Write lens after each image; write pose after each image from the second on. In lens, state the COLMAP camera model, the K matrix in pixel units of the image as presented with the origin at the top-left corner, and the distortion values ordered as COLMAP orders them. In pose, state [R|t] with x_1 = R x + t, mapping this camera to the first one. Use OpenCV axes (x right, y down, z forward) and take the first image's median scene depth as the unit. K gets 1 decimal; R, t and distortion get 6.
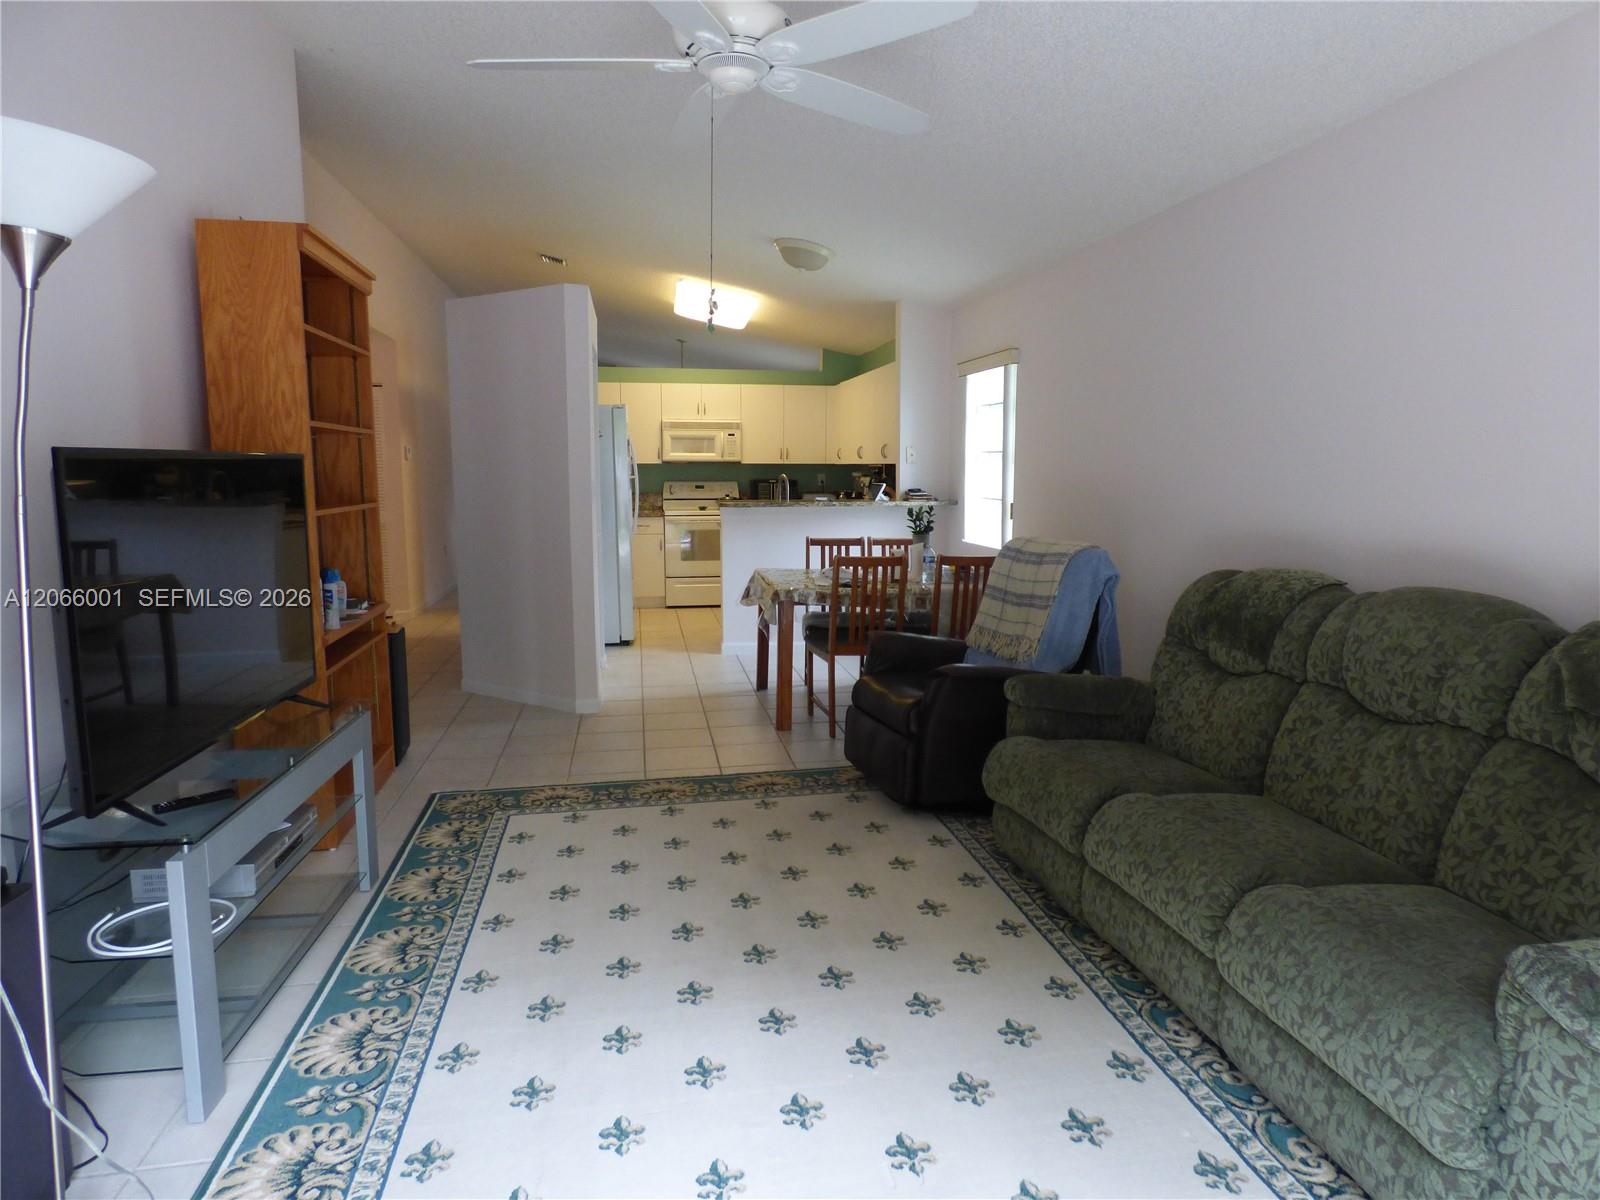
lens RADIAL K [[955.7, 0, 789.6], [0, 955.7, 602.5], [0, 0, 1]] dist [-0.009407, -0.002307]
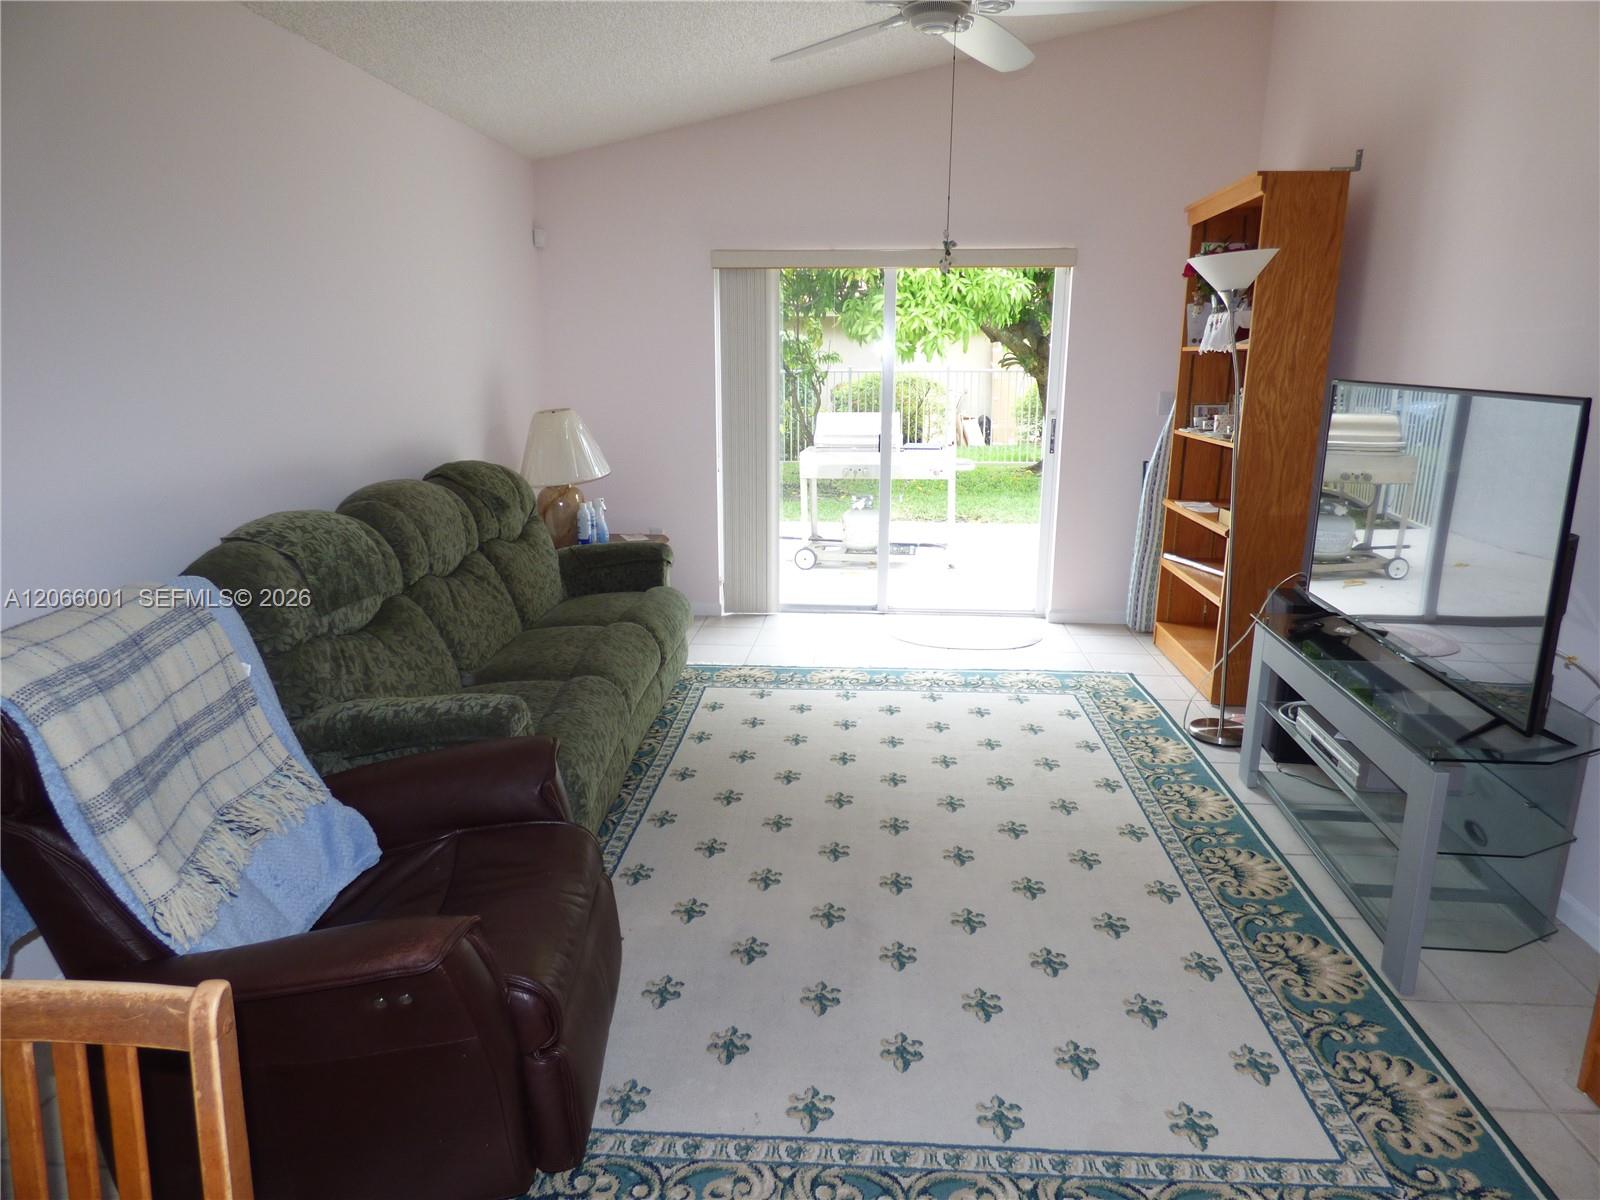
lens RADIAL K [[955.7, 0, 800.6], [0, 955.7, 600.3], [0, 0, 1]] dist [-0.009407, -0.002307]
pose [[-0.970571, -0.055014, 0.234447, -0.140814], [0.039666, 0.923736, 0.380971, -0.258640], [-0.237526, 0.379059, -0.894369, 1.561178]]
